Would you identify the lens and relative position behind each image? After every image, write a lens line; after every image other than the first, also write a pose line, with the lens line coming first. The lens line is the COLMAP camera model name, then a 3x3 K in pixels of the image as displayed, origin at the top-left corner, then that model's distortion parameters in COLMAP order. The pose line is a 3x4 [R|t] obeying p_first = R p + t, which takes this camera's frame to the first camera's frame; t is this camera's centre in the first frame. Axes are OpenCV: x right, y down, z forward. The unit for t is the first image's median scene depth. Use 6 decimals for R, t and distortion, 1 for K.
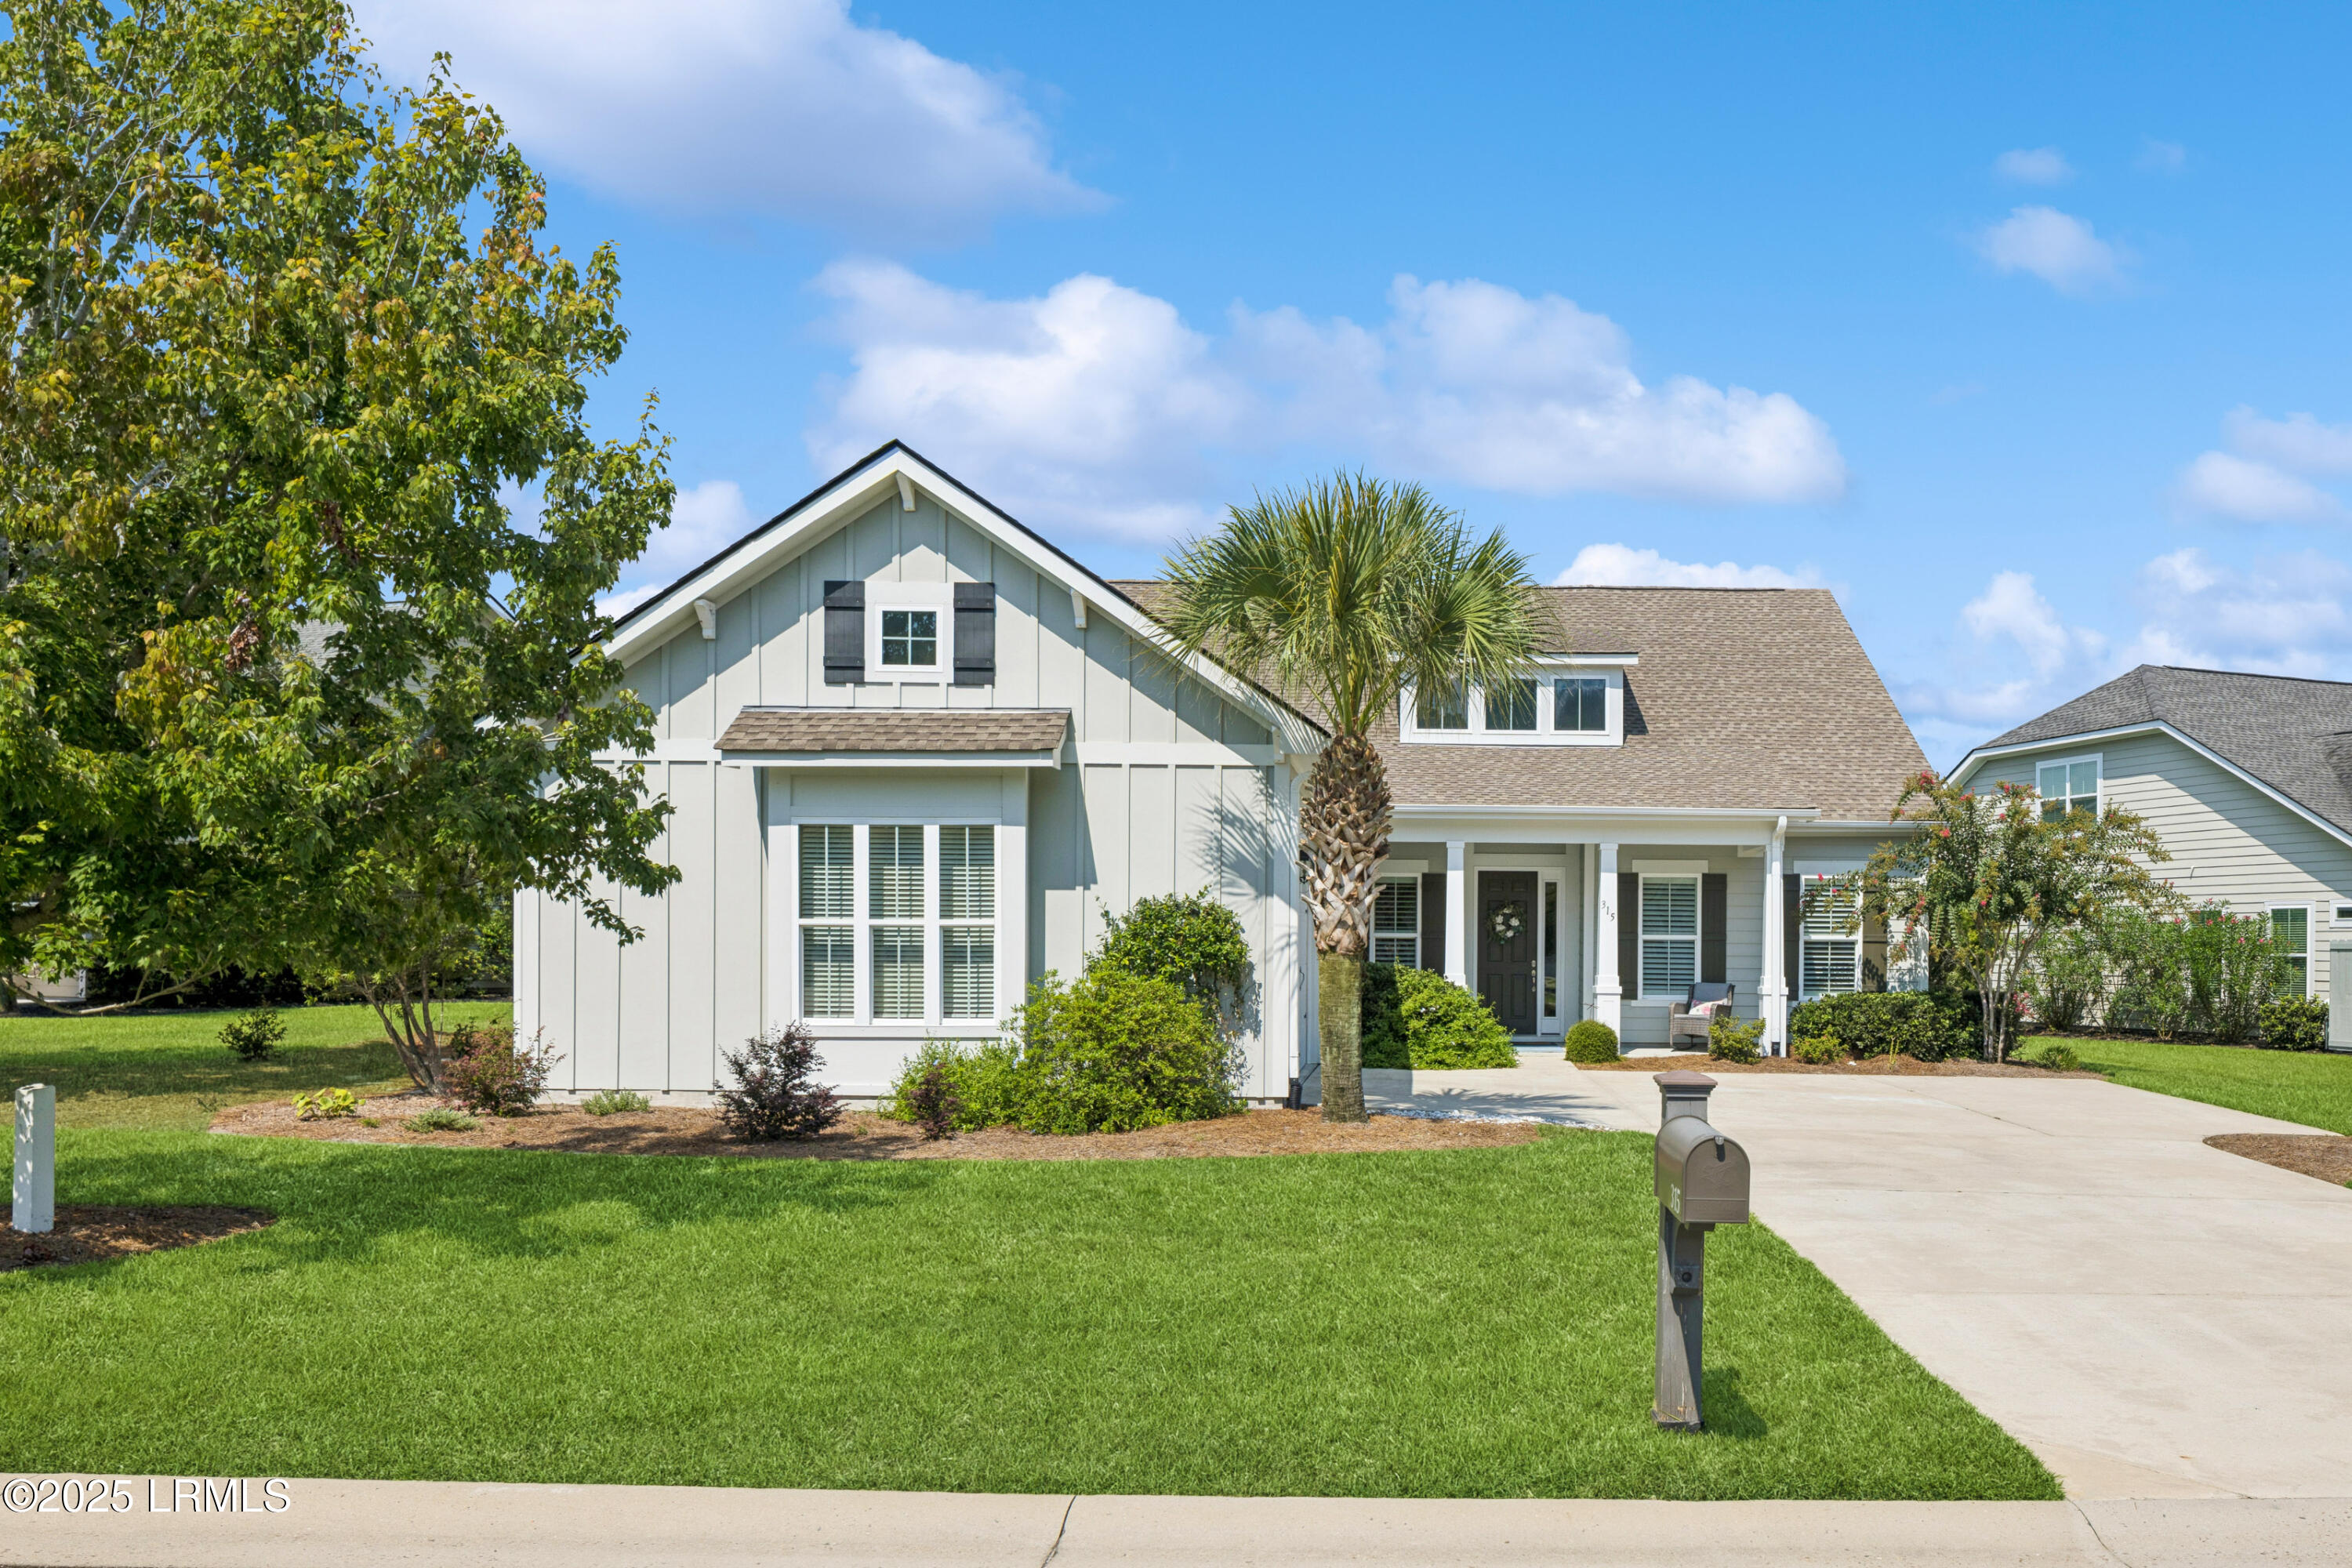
lens RADIAL K [[1600.3, 0, 1176.3], [0, 1600.3, 930.6], [0, 0, 1]] dist [0.000454, -0.000040]
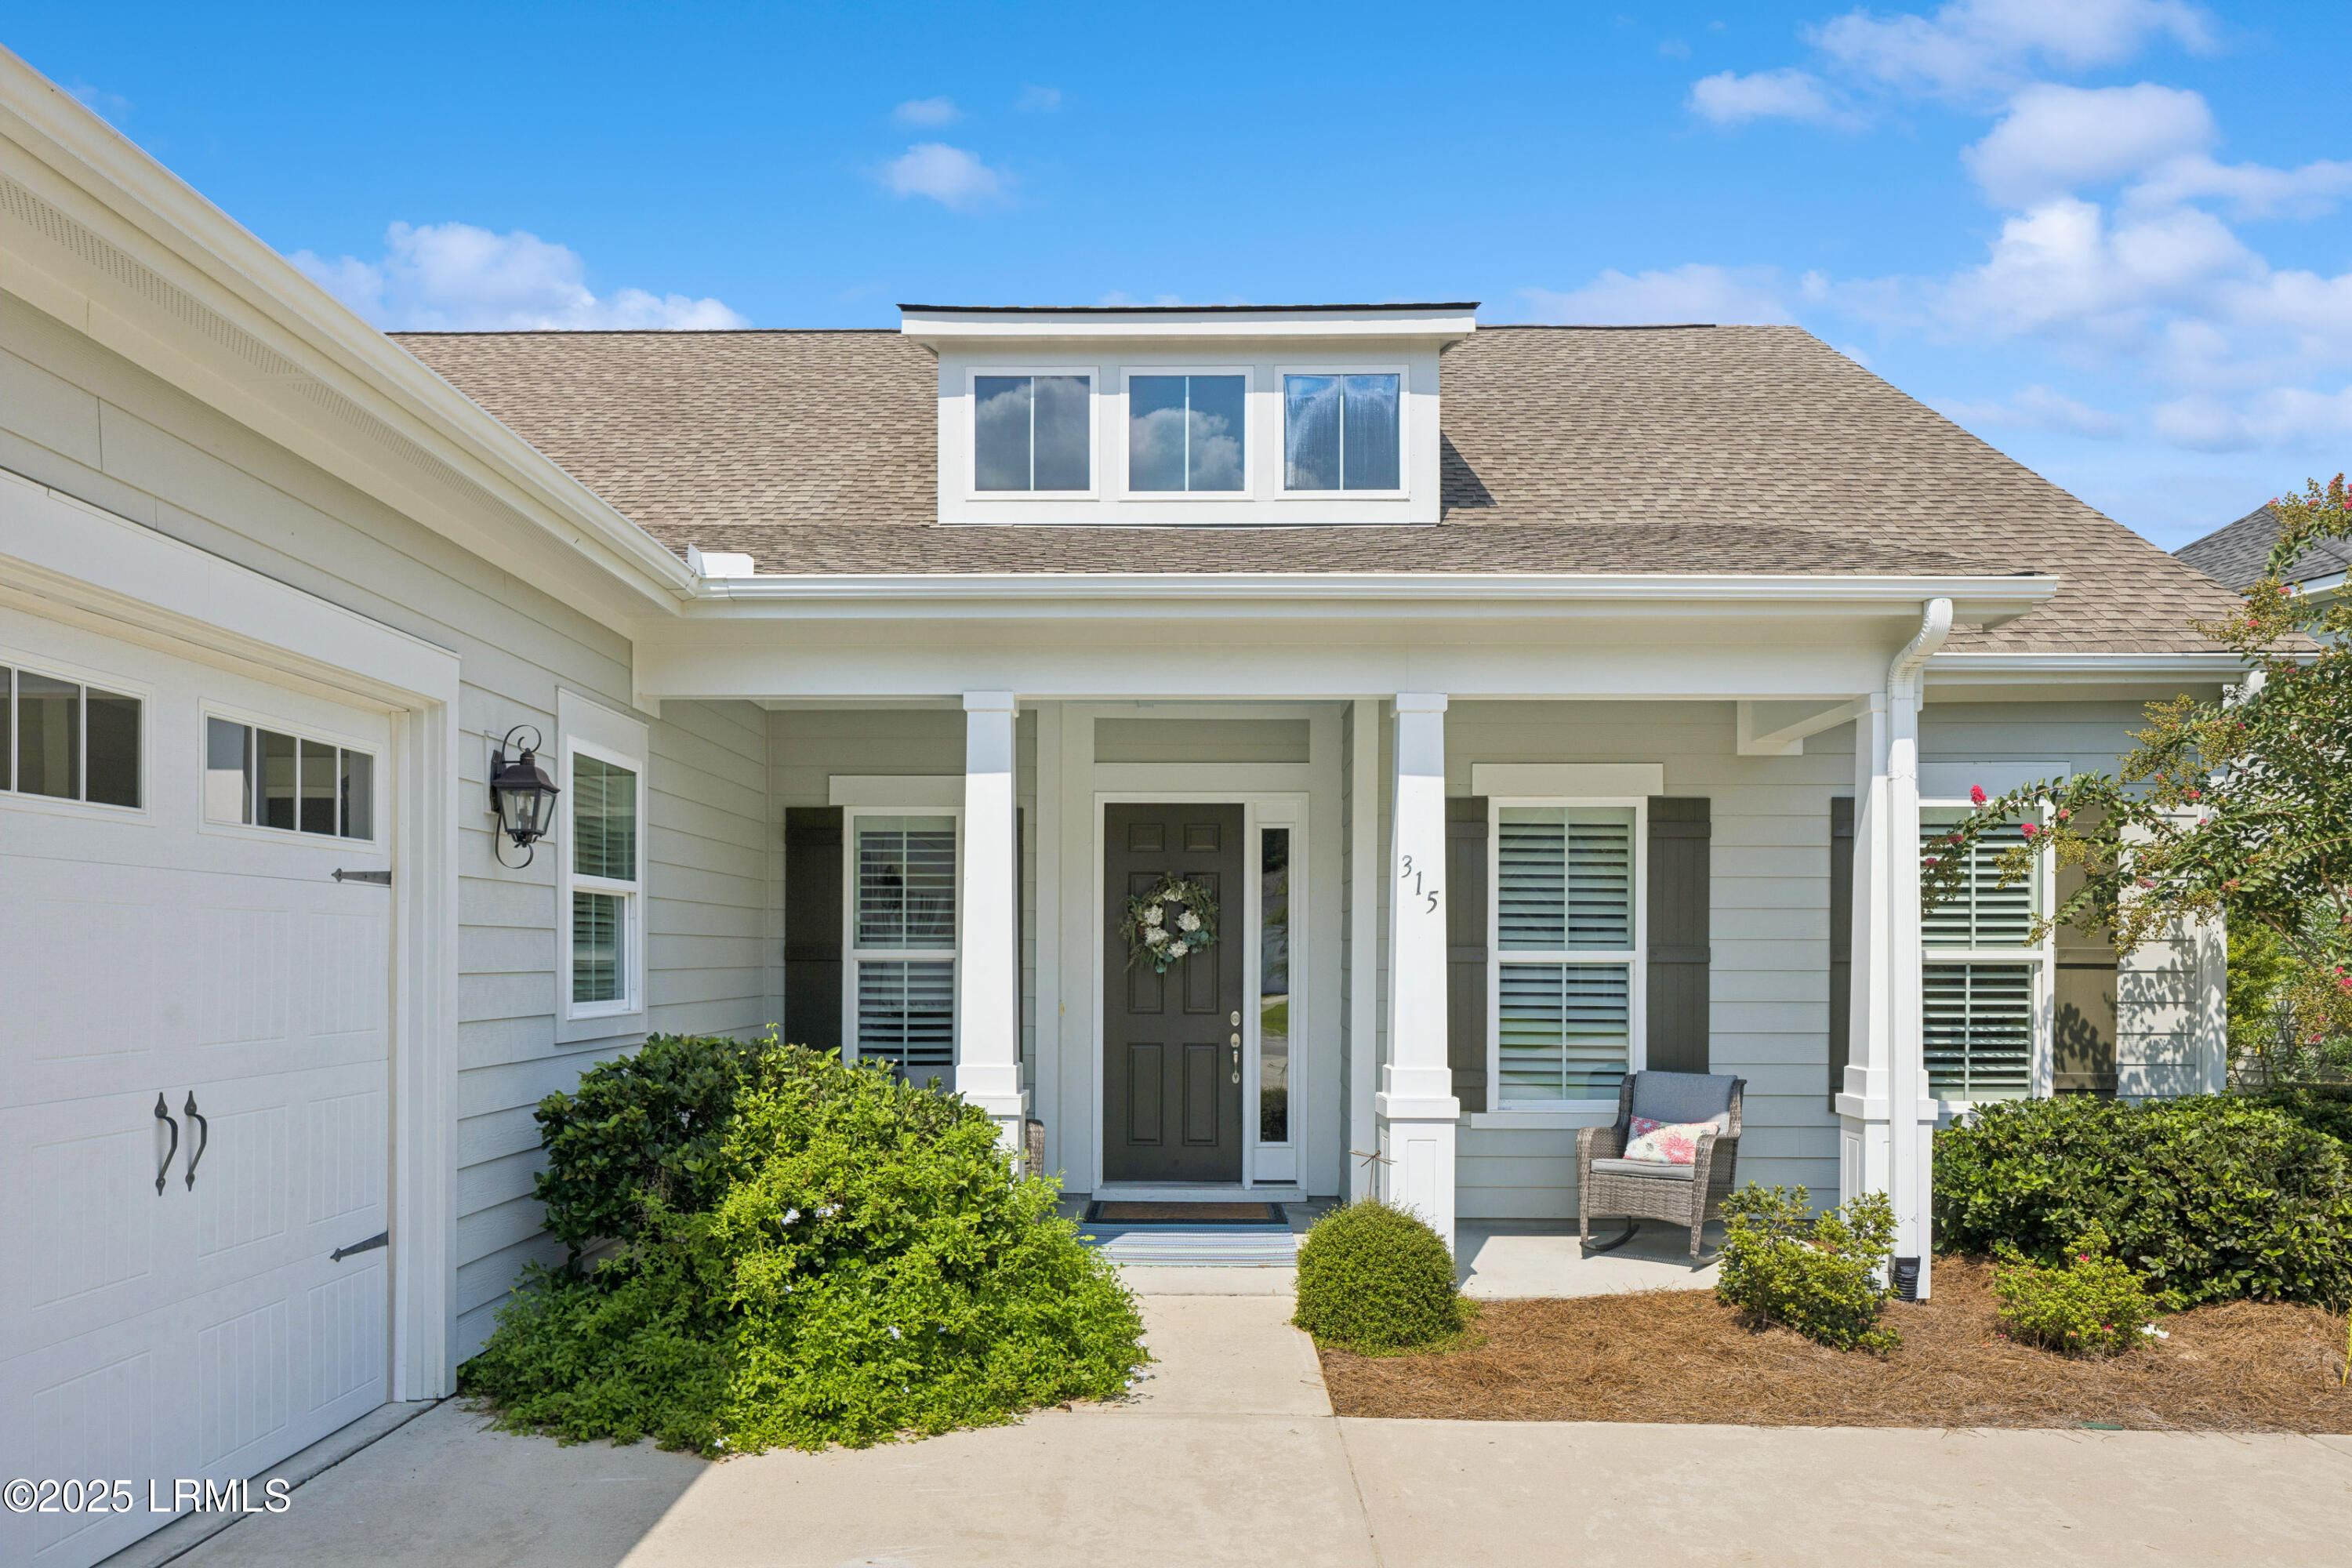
lens RADIAL K [[1150.0, 0, 1039.5], [0, 1150.0, 955.4], [0, 0, 1]] dist [0.000072, 0.000309]
pose [[0.999771, -0.005552, -0.020665, 0.255636], [0.005732, 0.999946, 0.008679, 0.001028], [0.020616, -0.008795, 0.999749, 0.996209]]
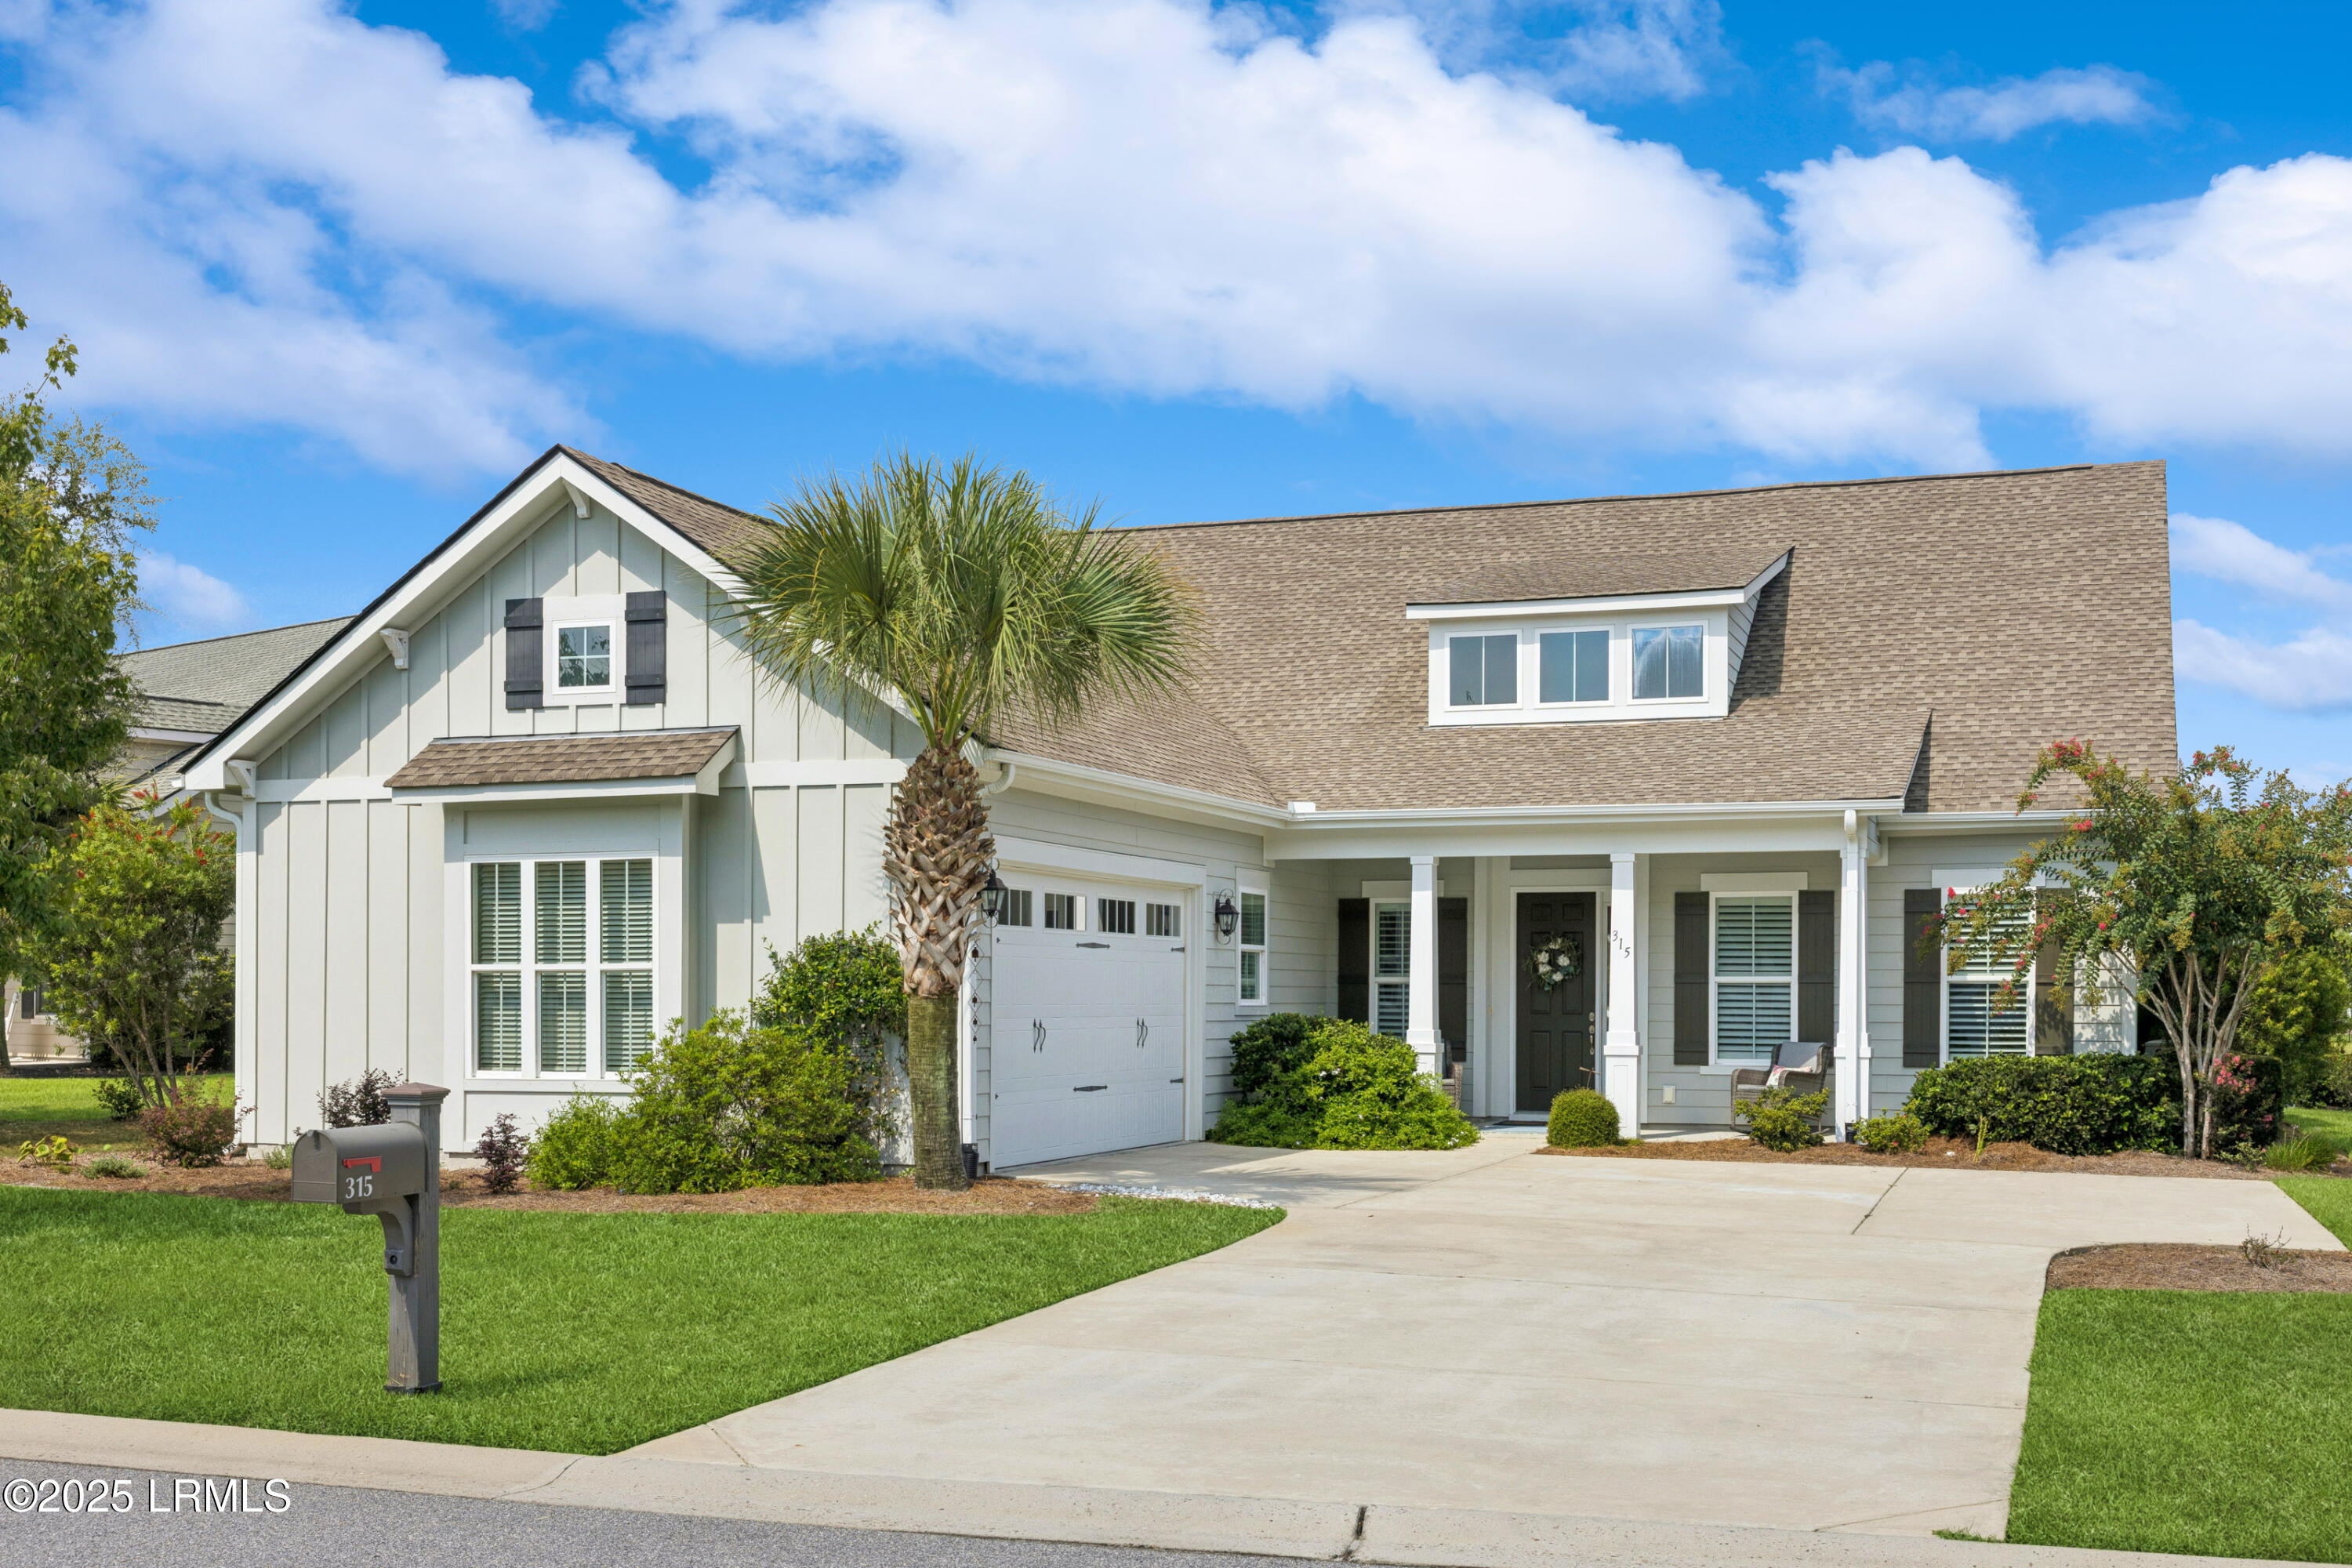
lens RADIAL K [[2559.3, 0, 1175.7], [0, 2559.3, 951.0], [0, 0, 1]] dist [-0.002434, -0.001798]
pose [[0.936205, -0.012767, -0.351223, 0.661256], [0.007189, 0.999827, -0.017182, 0.013196], [0.351381, 0.013561, 0.936134, -0.248598]]
